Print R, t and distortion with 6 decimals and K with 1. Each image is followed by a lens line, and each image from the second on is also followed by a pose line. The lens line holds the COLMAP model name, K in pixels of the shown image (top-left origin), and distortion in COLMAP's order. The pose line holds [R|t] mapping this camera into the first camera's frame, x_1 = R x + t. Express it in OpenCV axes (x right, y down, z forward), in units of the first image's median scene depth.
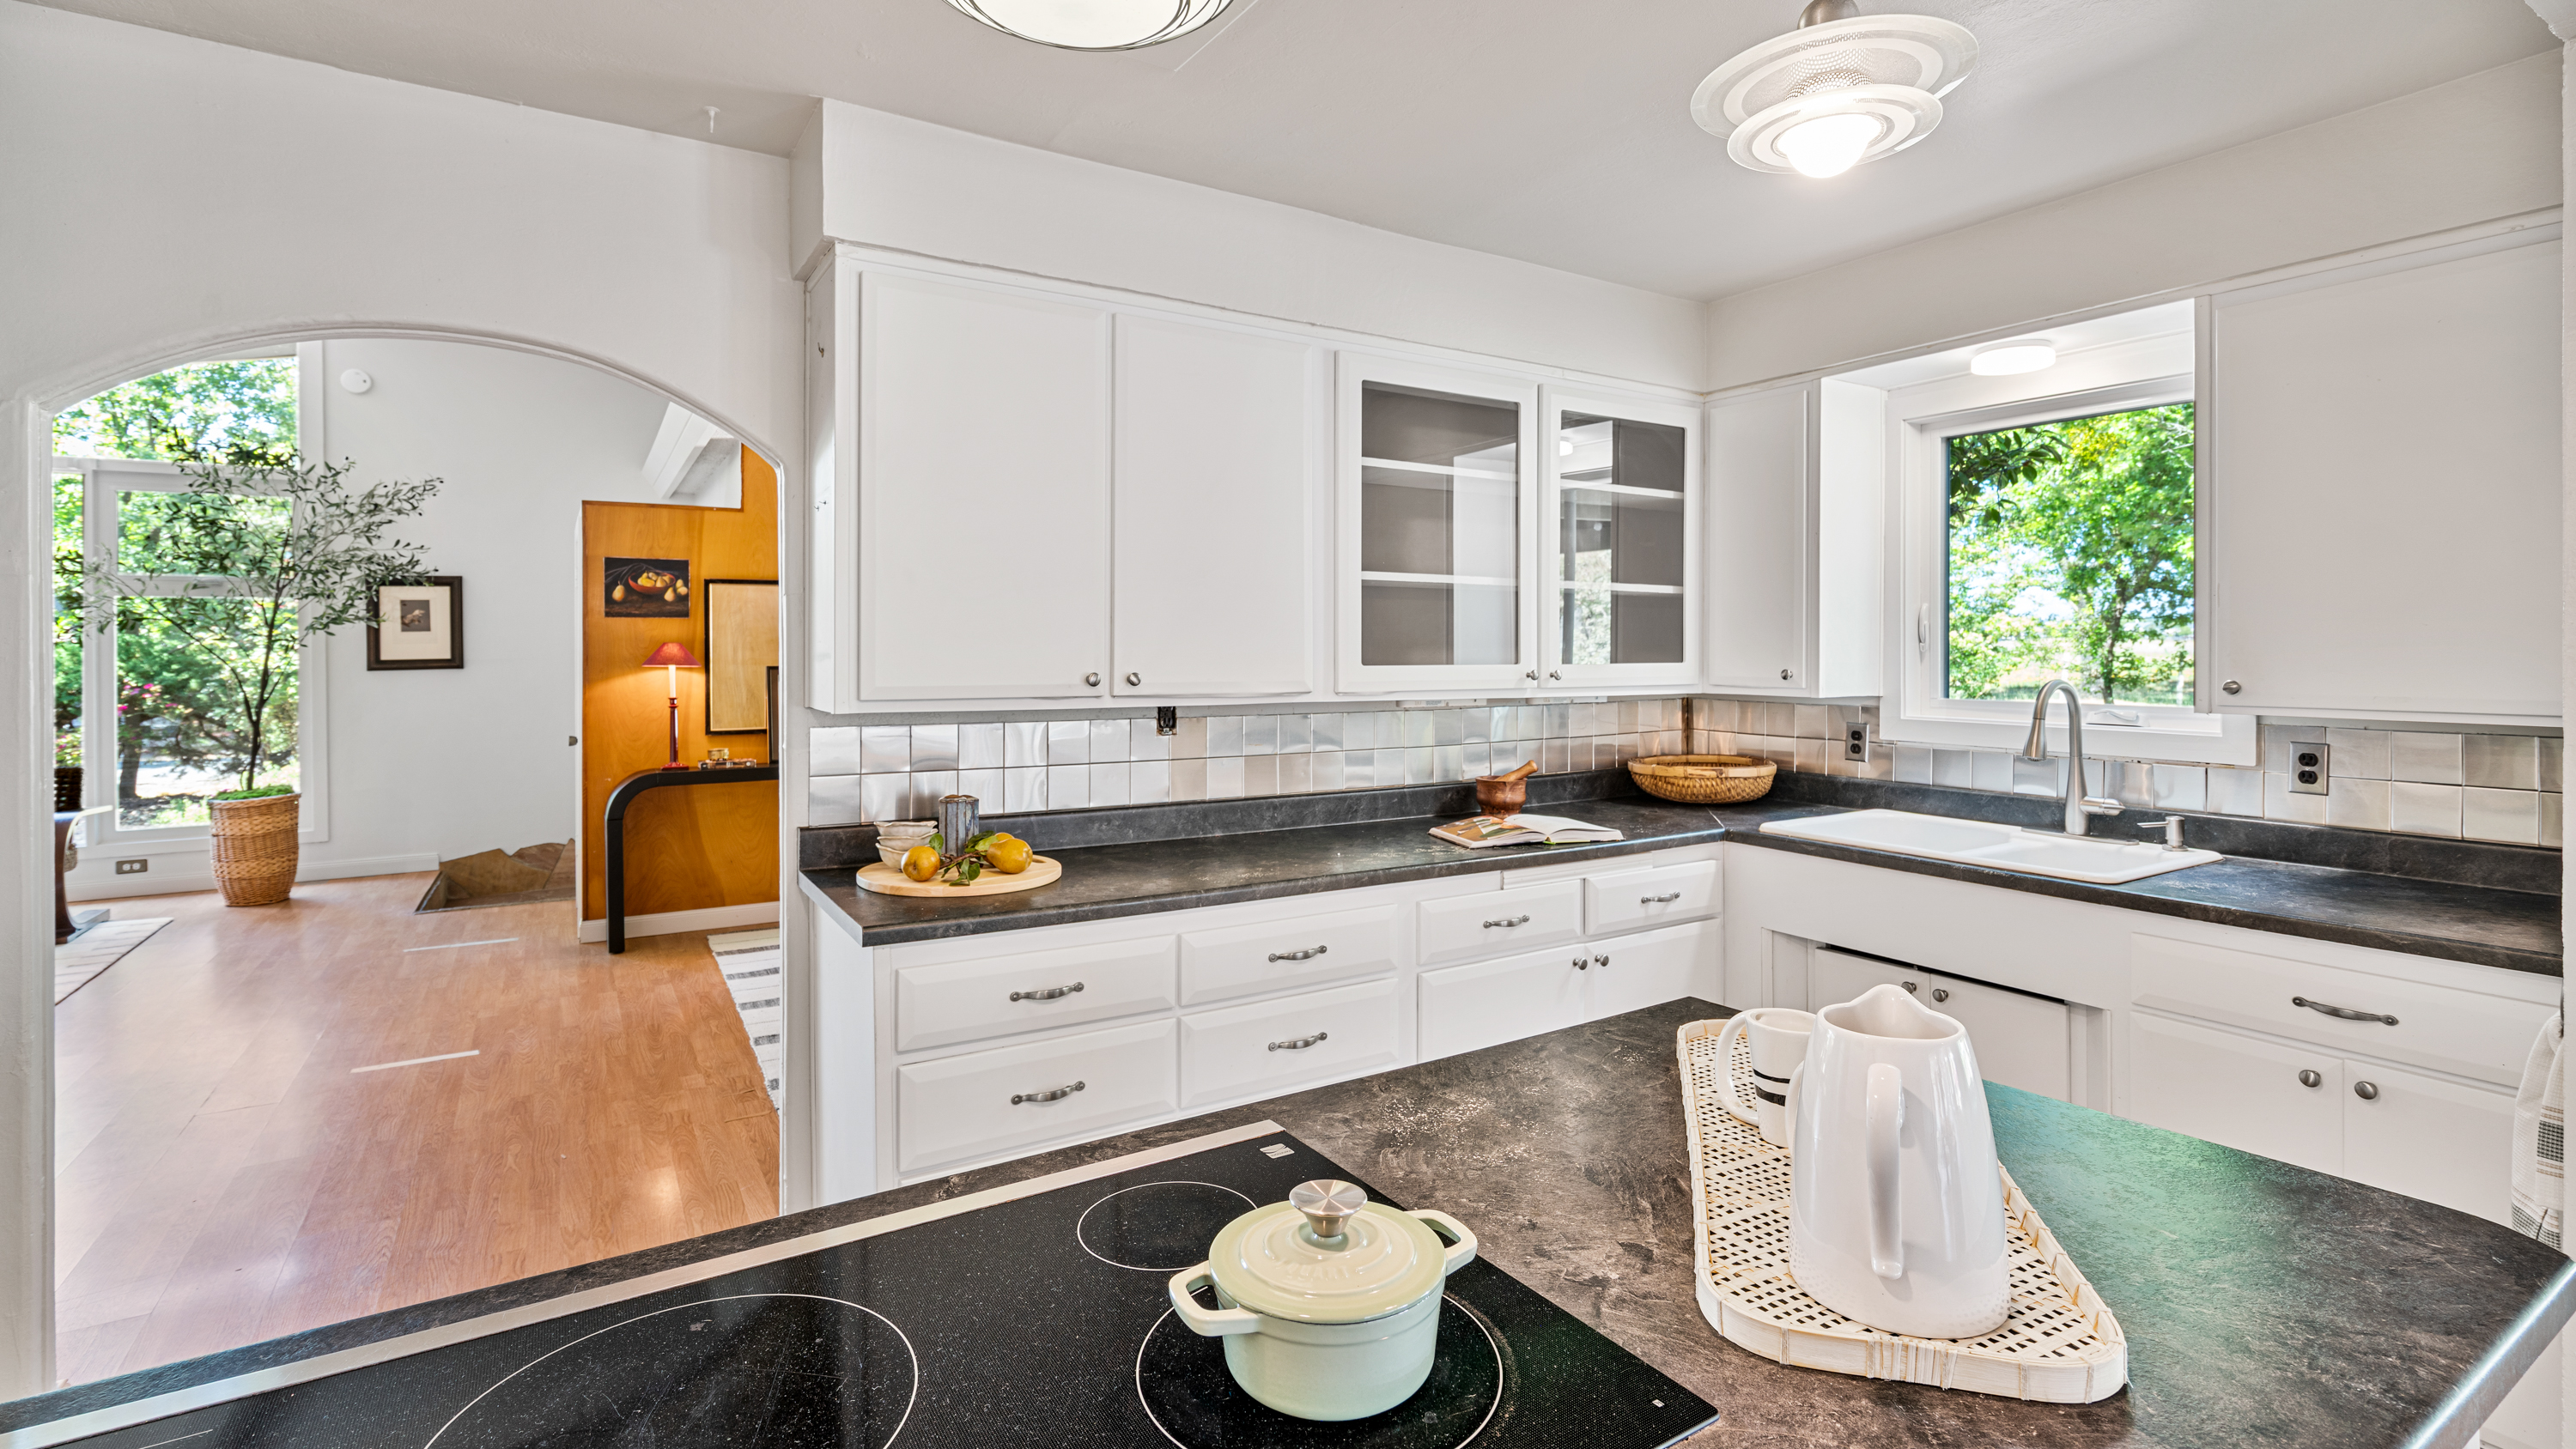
lens RADIAL K [[1160.5, 0, 1279.3], [0, 1160.5, 653.8], [0, 0, 1]] dist [-0.003234, 0.000319]
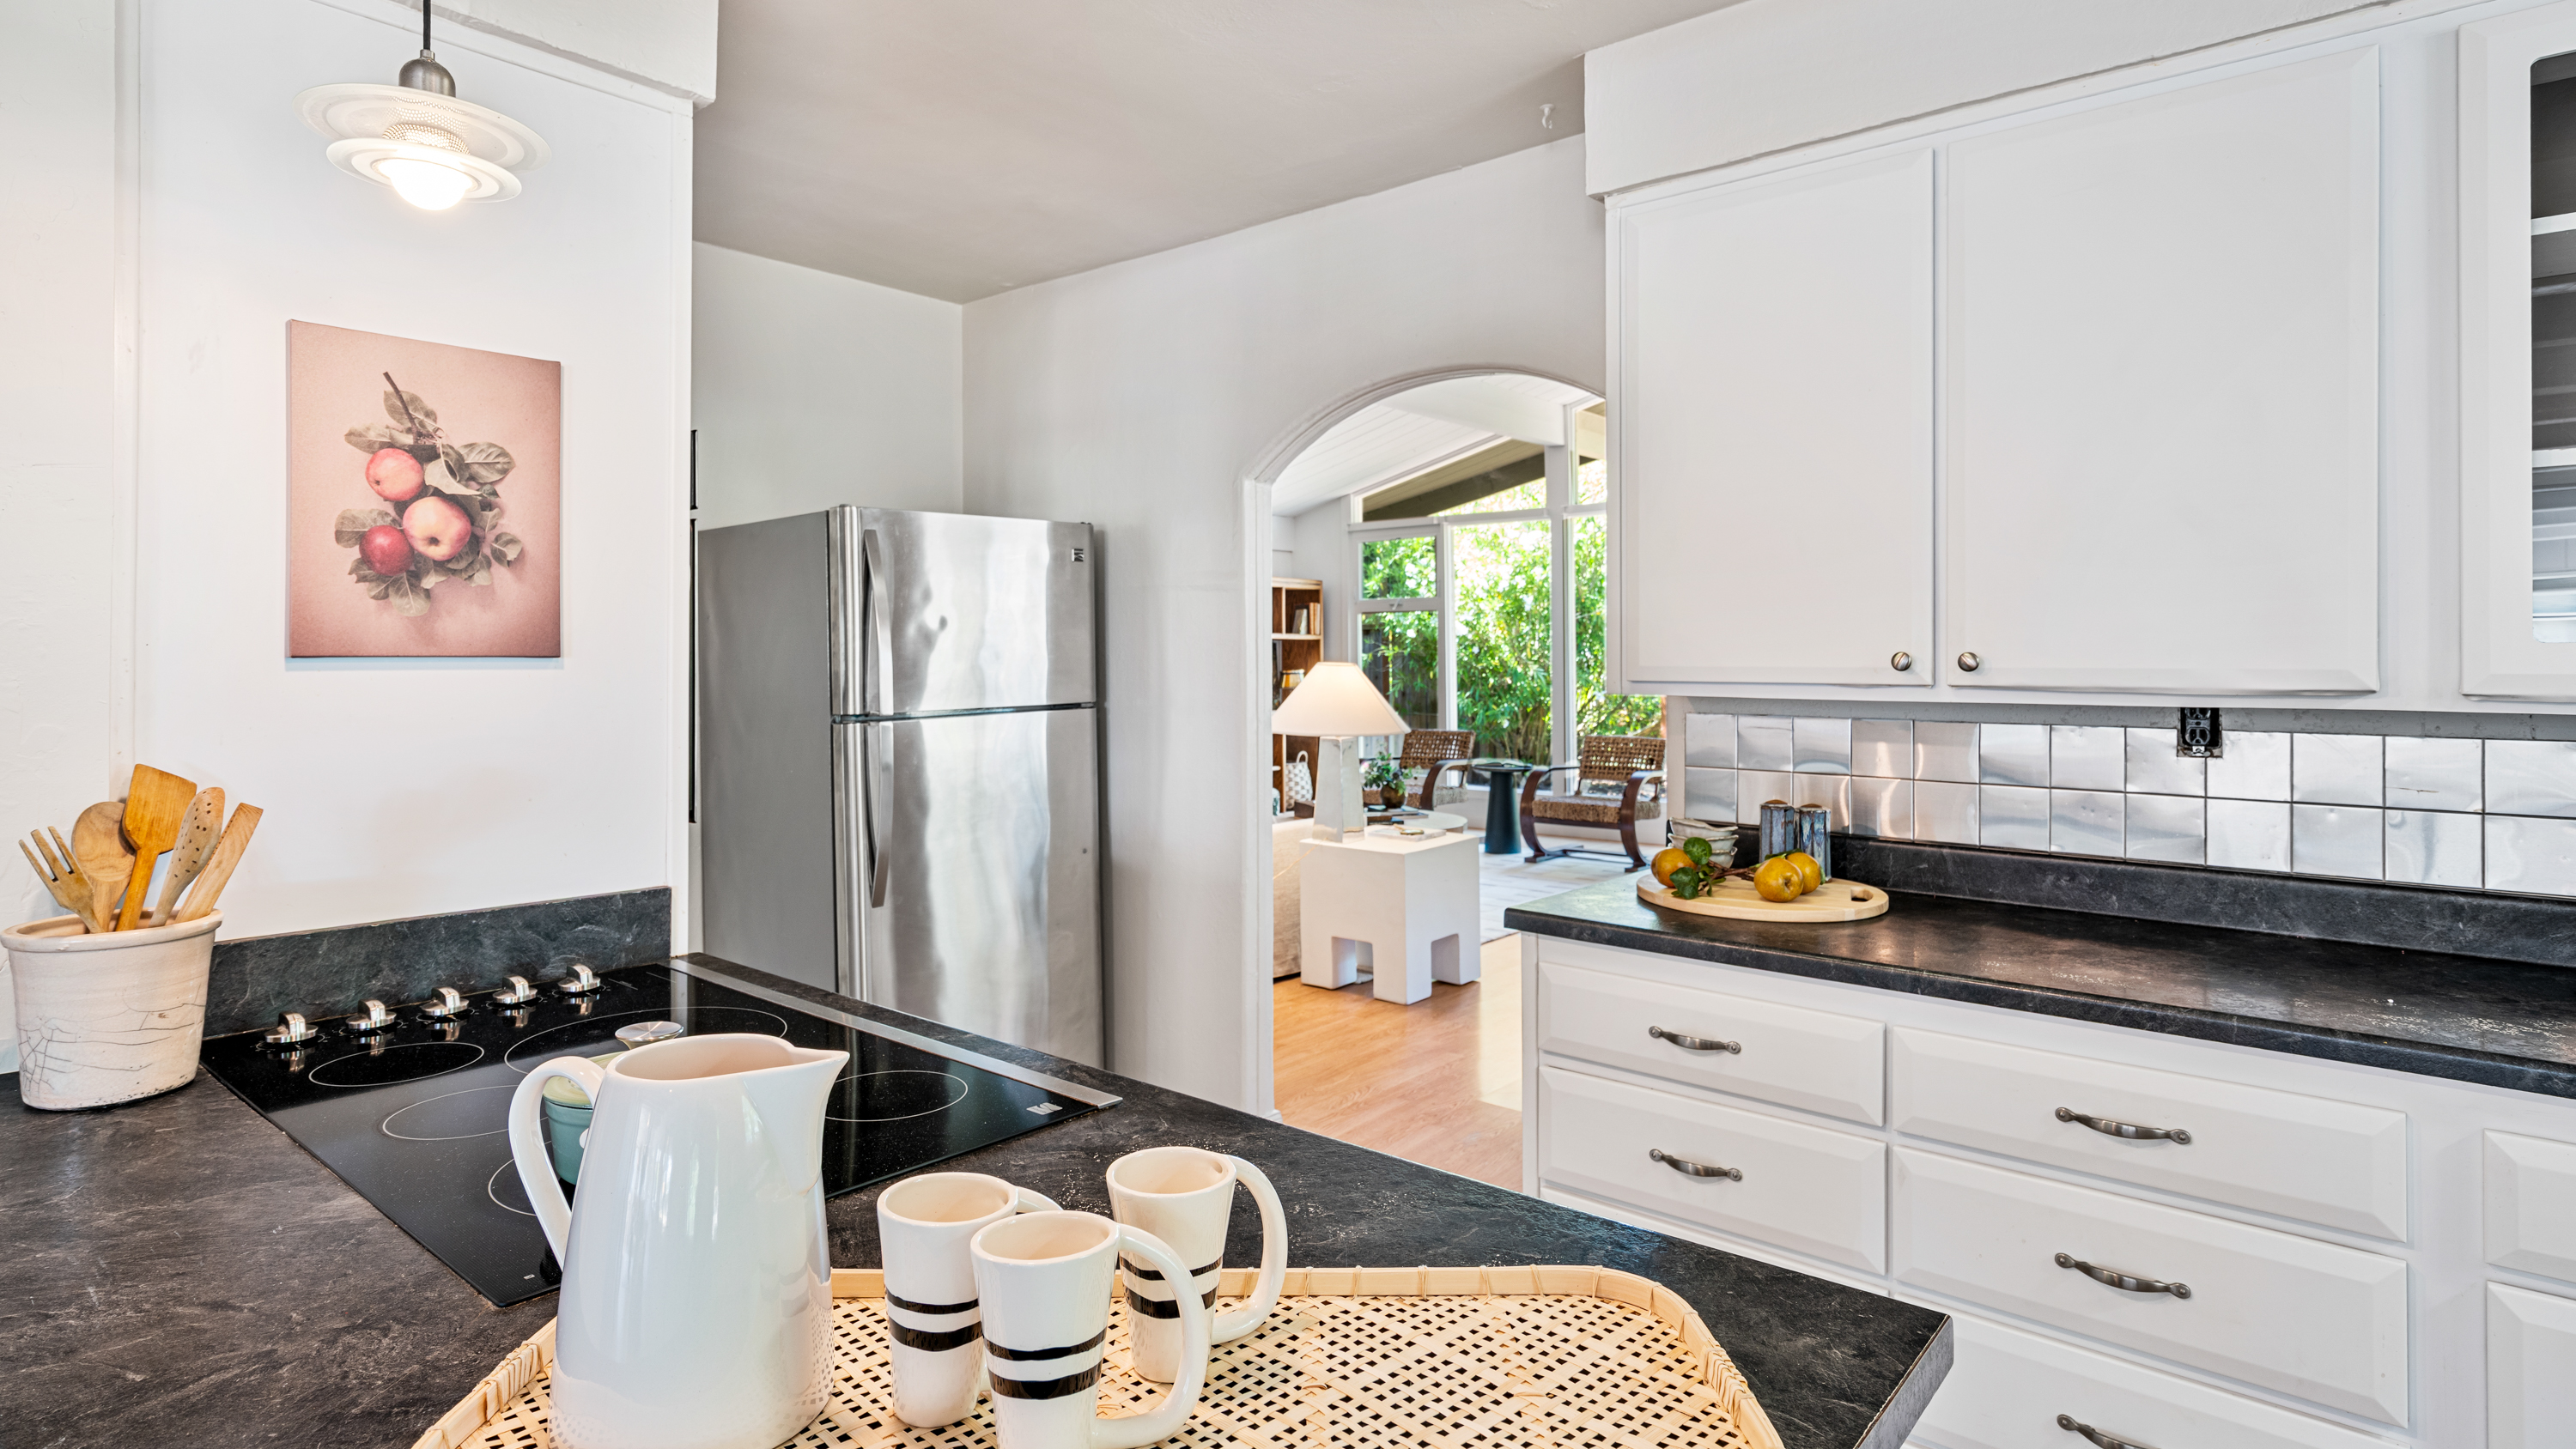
lens RADIAL K [[1328.7, 0, 1302.1], [0, 1328.7, 655.2], [0, 0, 1]] dist [0.001776, 0.000260]
pose [[0.311059, -0.002723, -0.950387, 0.375426], [0.001396, 0.999996, -0.002408, 0.014487], [0.950389, -0.000578, 0.311062, 0.280428]]
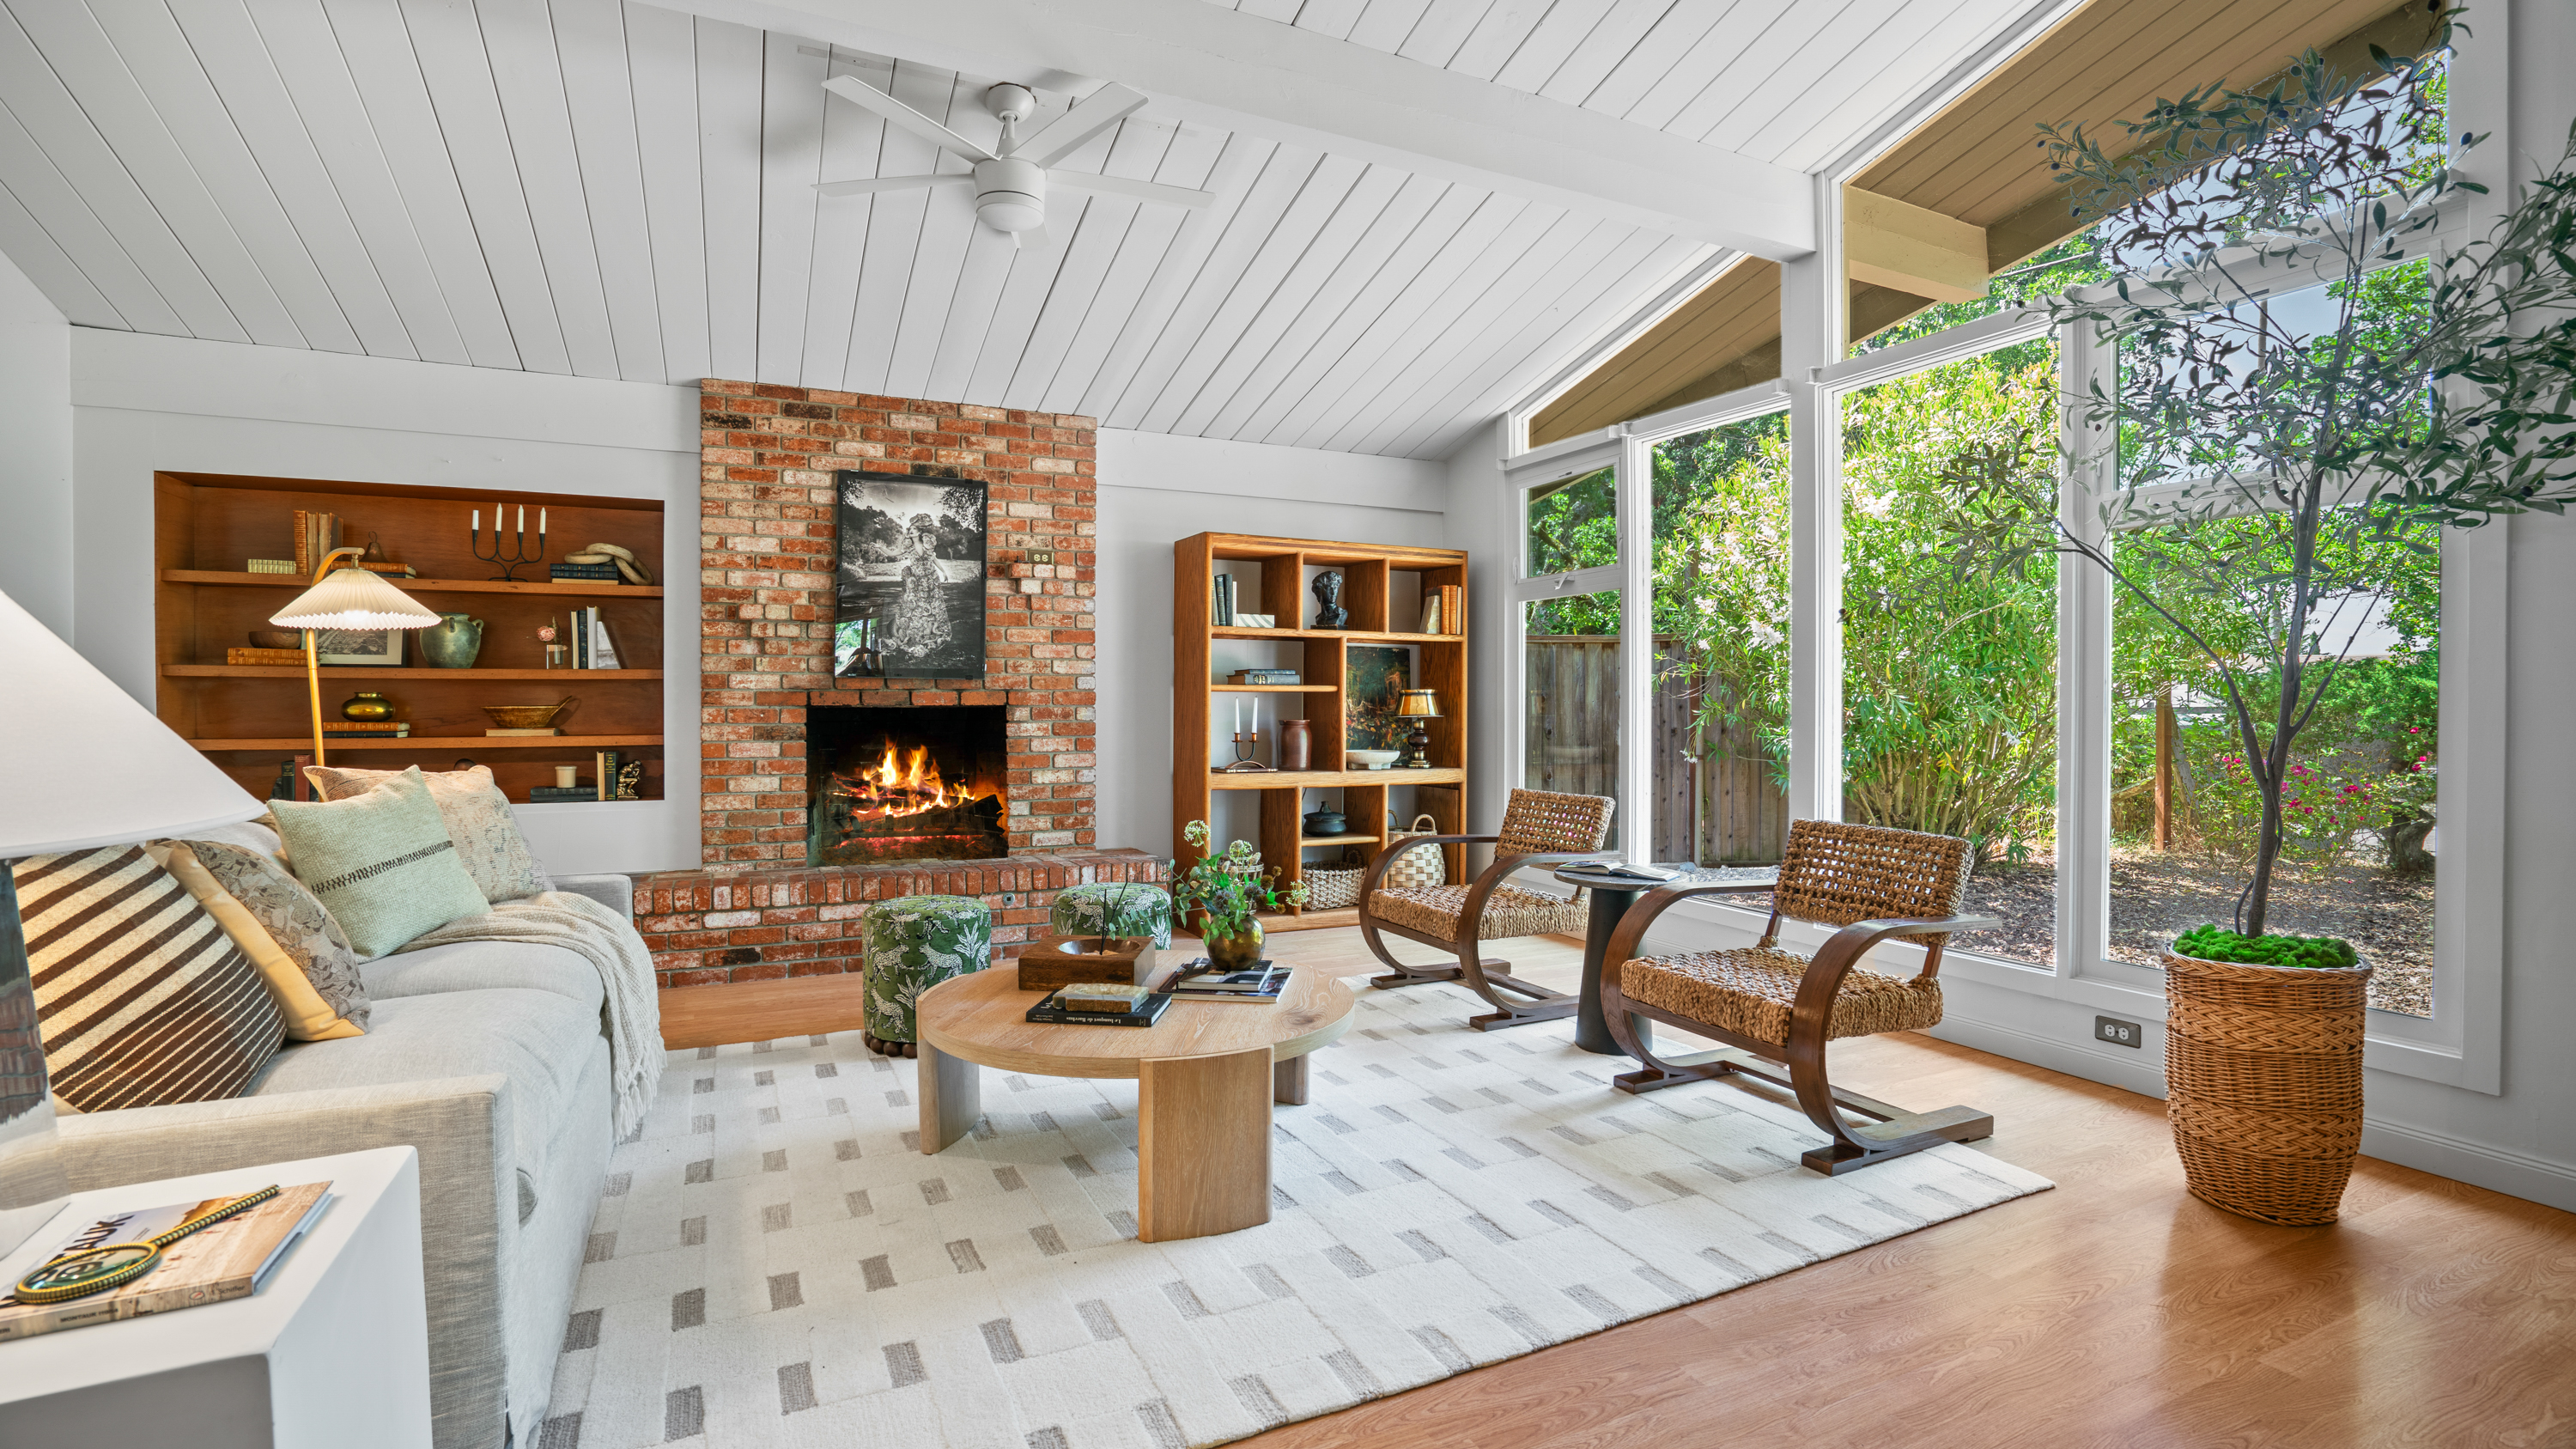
lens RADIAL K [[1181.6, 0, 1288.0], [0, 1181.6, 724.5], [0, 0, 1]] dist [-0.074709, 0.029608]
pose [[-0.105154, 0.023276, -0.994184, -0.784164], [-0.003246, 0.999713, 0.023748, 0.054471], [0.994451, 0.005724, -0.105048, 1.235582]]
